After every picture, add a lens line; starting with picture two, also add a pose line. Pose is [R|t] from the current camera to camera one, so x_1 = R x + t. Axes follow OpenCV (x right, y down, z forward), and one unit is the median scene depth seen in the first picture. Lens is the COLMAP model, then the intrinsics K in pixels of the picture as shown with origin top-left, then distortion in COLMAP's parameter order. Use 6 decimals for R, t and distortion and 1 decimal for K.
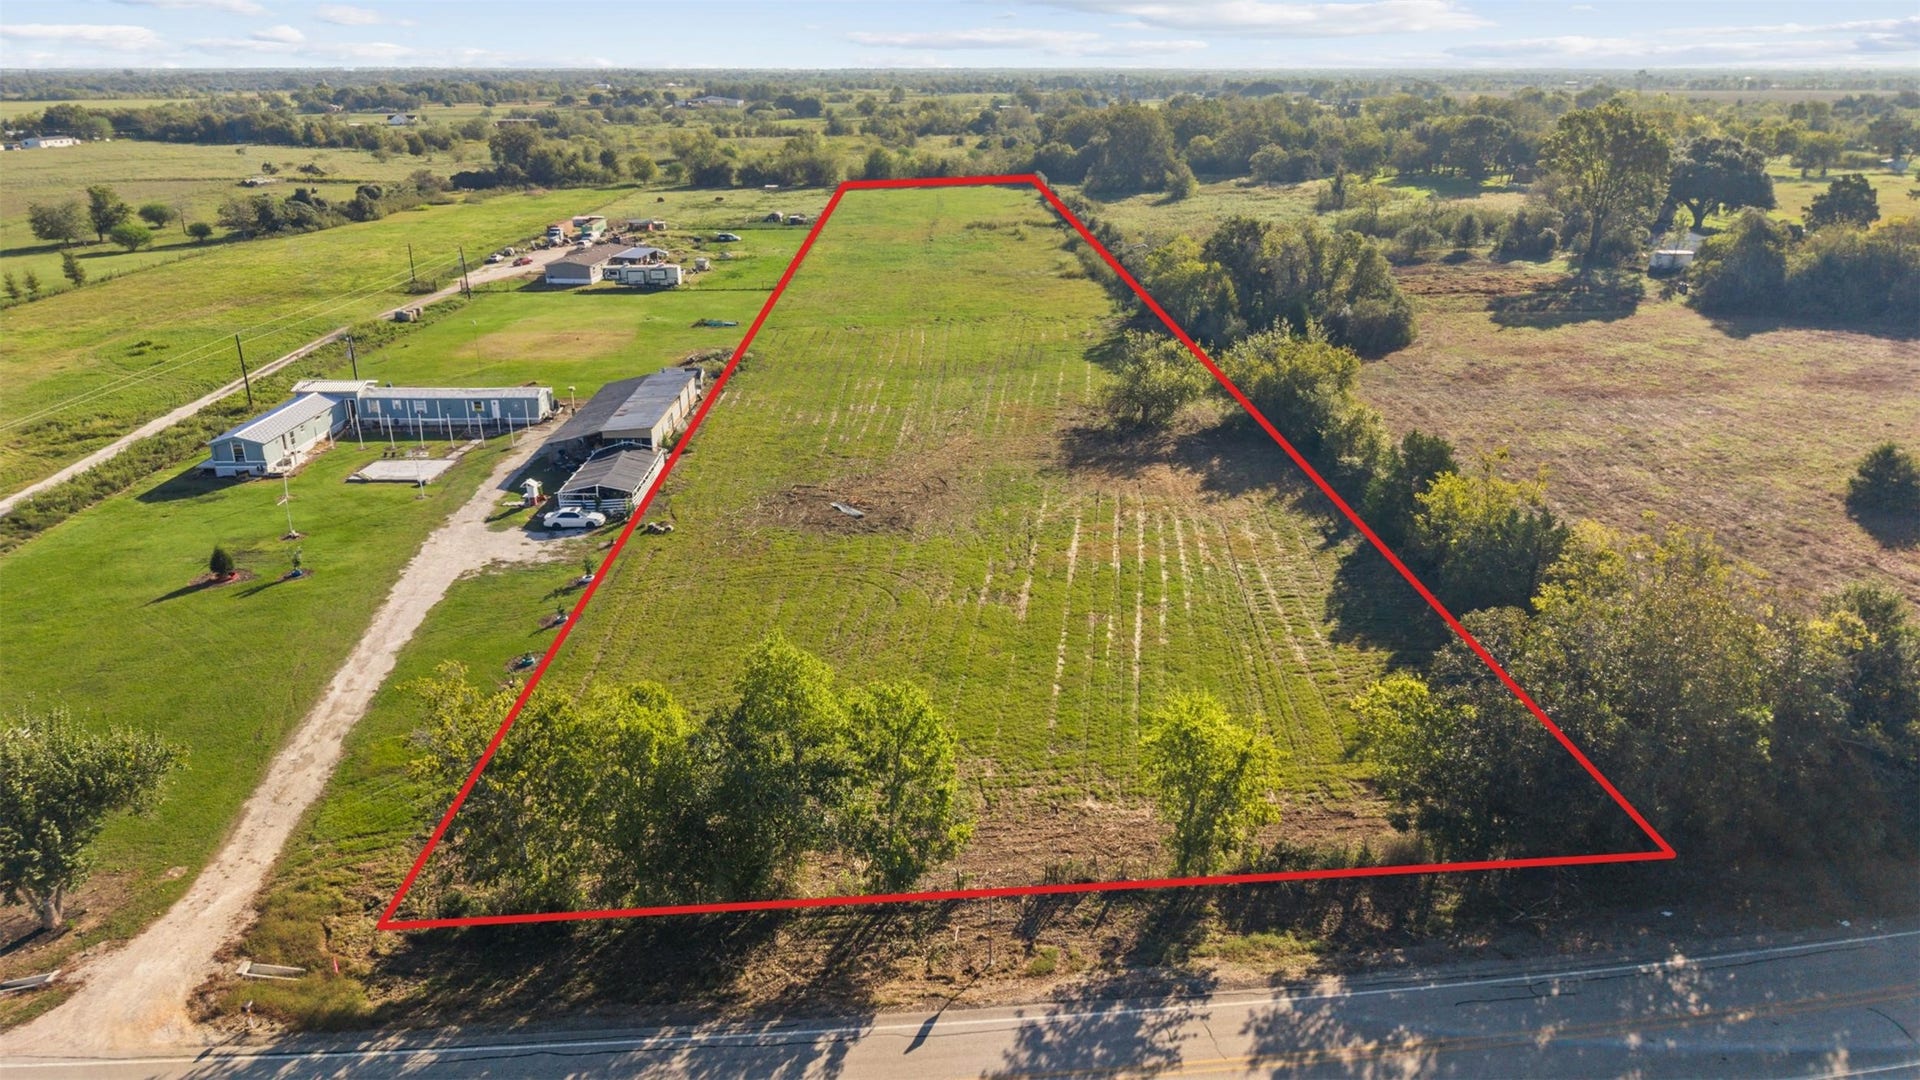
lens RADIAL K [[1299.7, 0, 960.0], [0, 1299.7, 540.0], [0, 0, 1]] dist [0.039580, -0.035616]
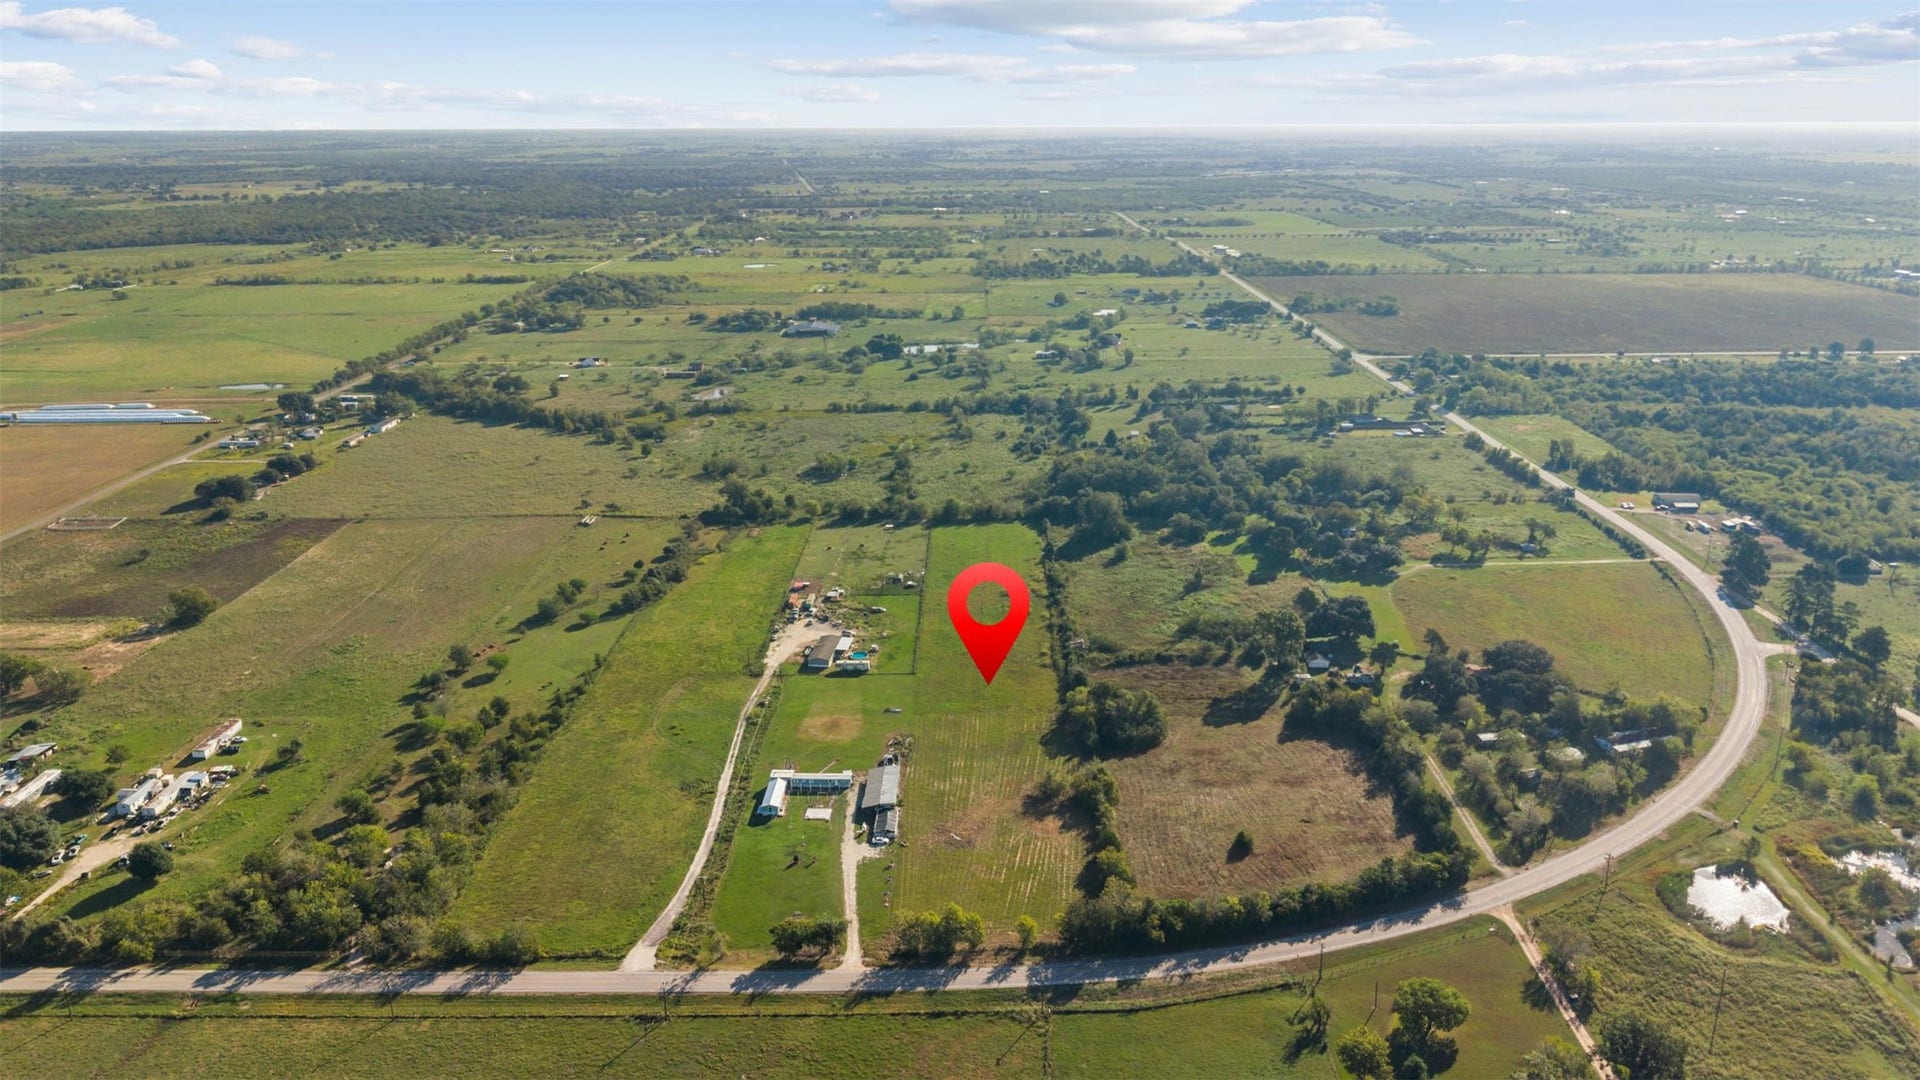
lens RADIAL K [[1282.4, 0, 959.5], [0, 1282.4, 564.3], [0, 0, 1]] dist [0.113377, -0.287128]
pose [[0.999175, 0.008556, -0.039702, 0.056037], [-0.009544, 0.999648, -0.024752, -0.691230], [0.039476, 0.025110, 0.998905, -2.556705]]
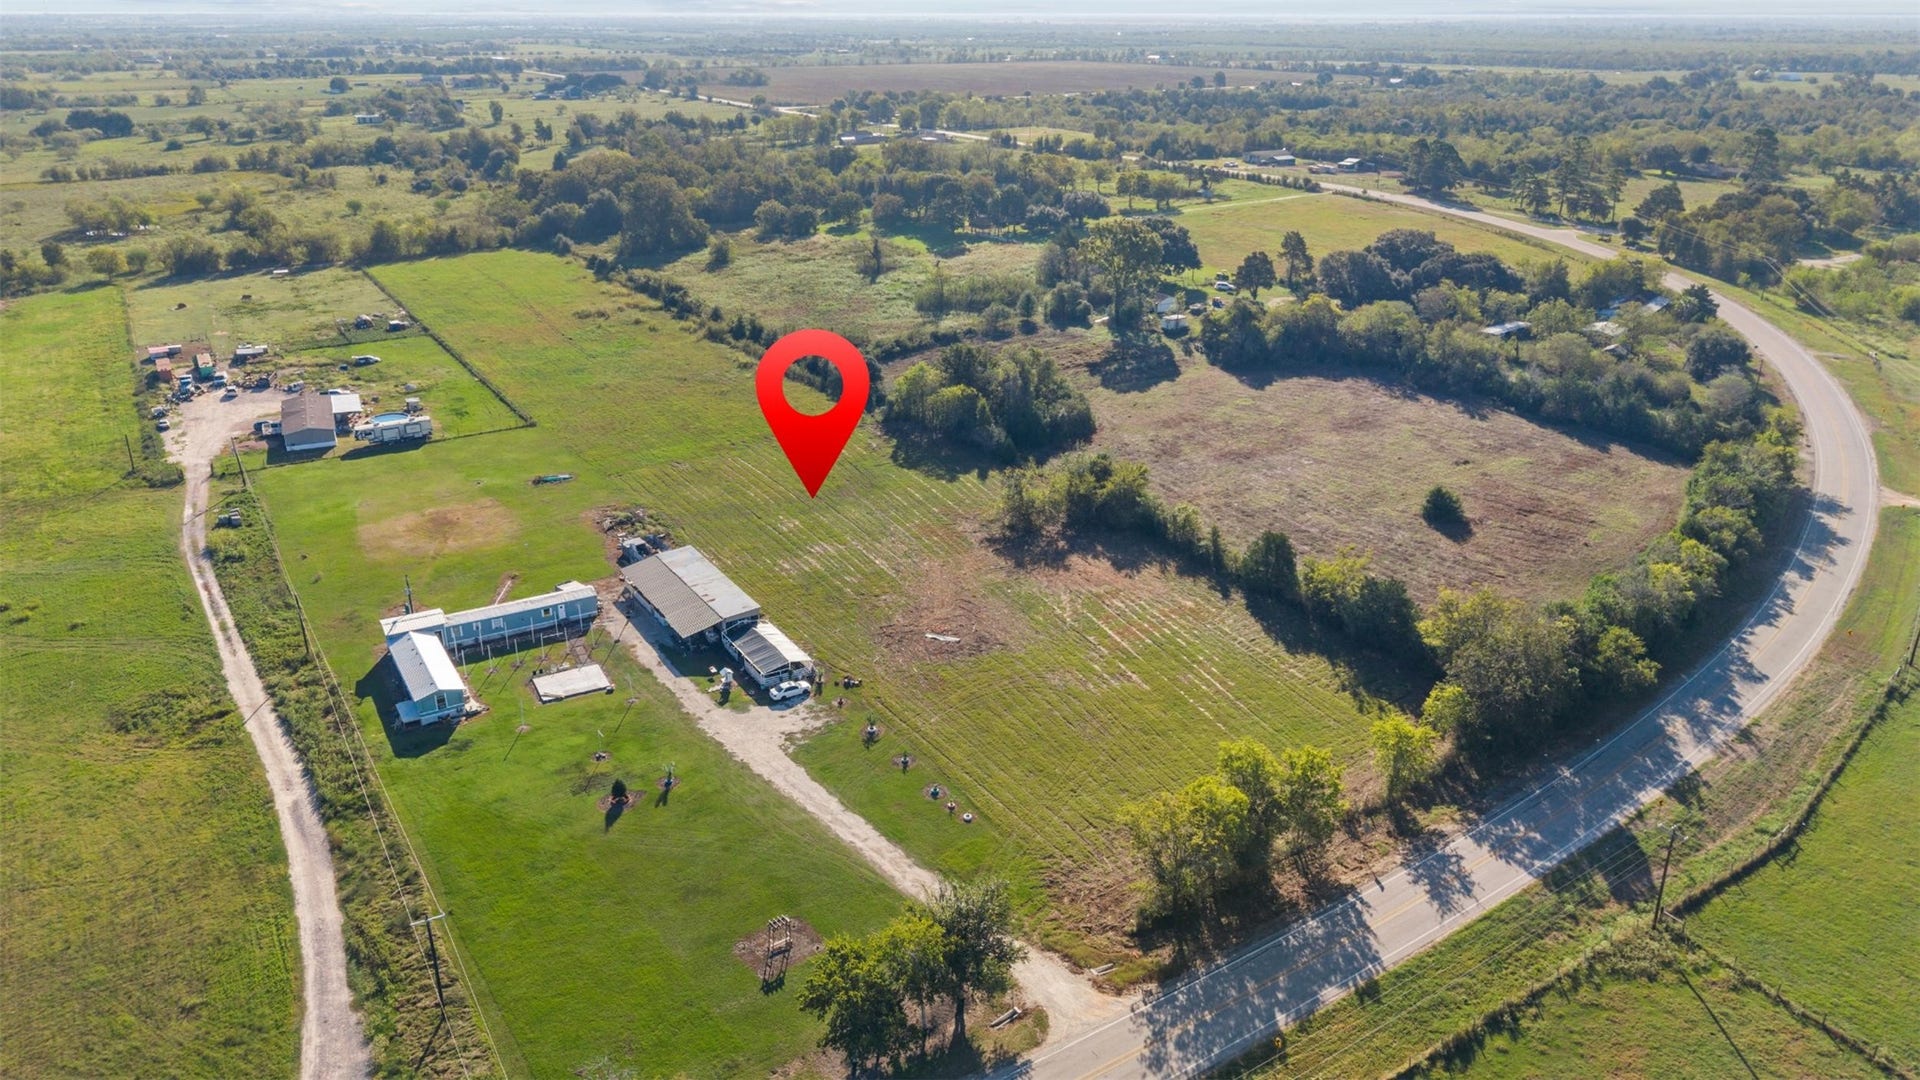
lens RADIAL K [[1299.7, 0, 960.0], [0, 1299.7, 540.0], [0, 0, 1]] dist [0.039580, -0.035616]
pose [[0.863812, -0.191446, 0.466023, -0.765074], [0.173985, 0.981437, 0.080687, -0.258648], [-0.472820, 0.011383, 0.881086, -0.337537]]
